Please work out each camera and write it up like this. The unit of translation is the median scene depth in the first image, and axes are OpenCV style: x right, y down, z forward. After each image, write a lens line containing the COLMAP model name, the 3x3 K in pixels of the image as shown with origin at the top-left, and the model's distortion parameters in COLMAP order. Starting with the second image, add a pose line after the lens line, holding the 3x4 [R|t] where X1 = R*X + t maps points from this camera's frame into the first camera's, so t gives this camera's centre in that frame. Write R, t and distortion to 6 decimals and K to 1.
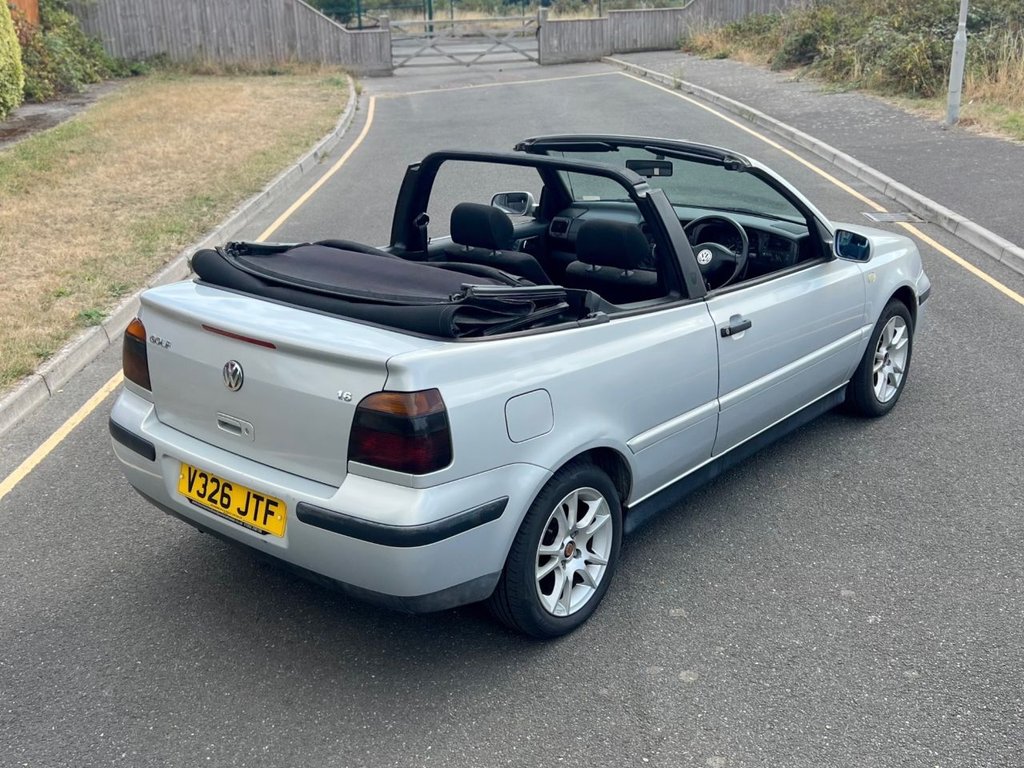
lens RADIAL K [[1129.2, 0, 509.8], [0, 1129.2, 375.3], [0, 0, 1]] dist [0.037923, 0.000000]
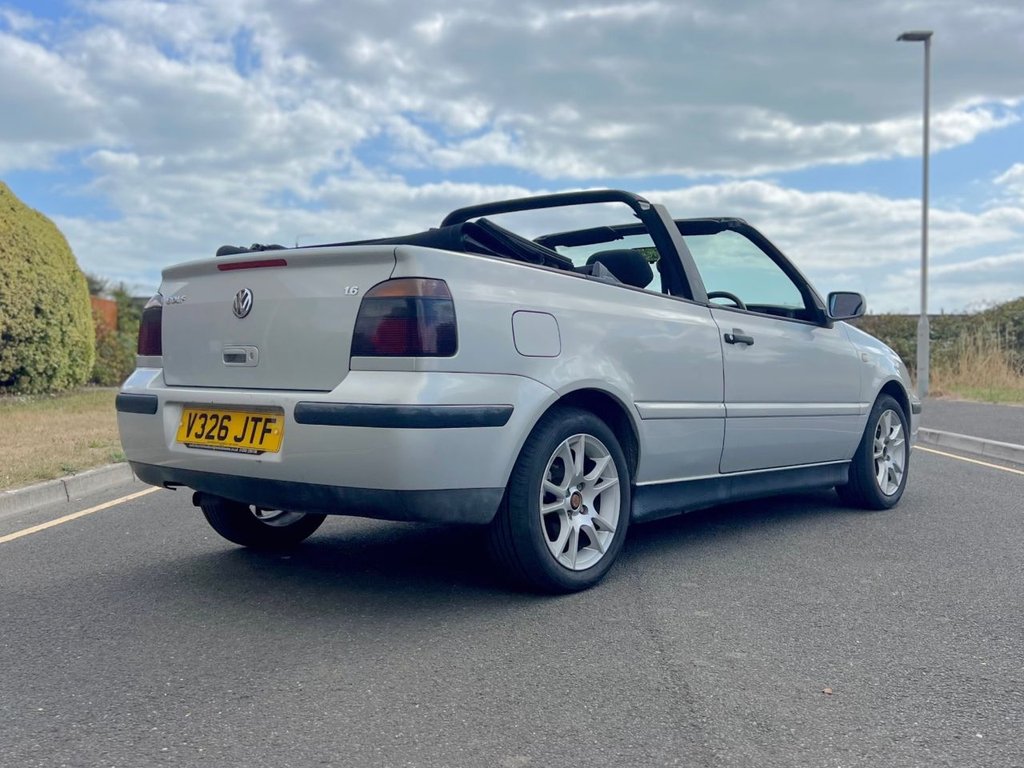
lens RADIAL K [[1031.3, 0, 530.4], [0, 1031.3, 405.5], [0, 0, 1]] dist [0.038339, 0.000000]
pose [[0.999808, 0.019471, 0.002270, 0.010560], [-0.017999, 0.957738, -0.287080, 0.333208], [-0.007764, 0.286984, 0.957904, 0.136353]]
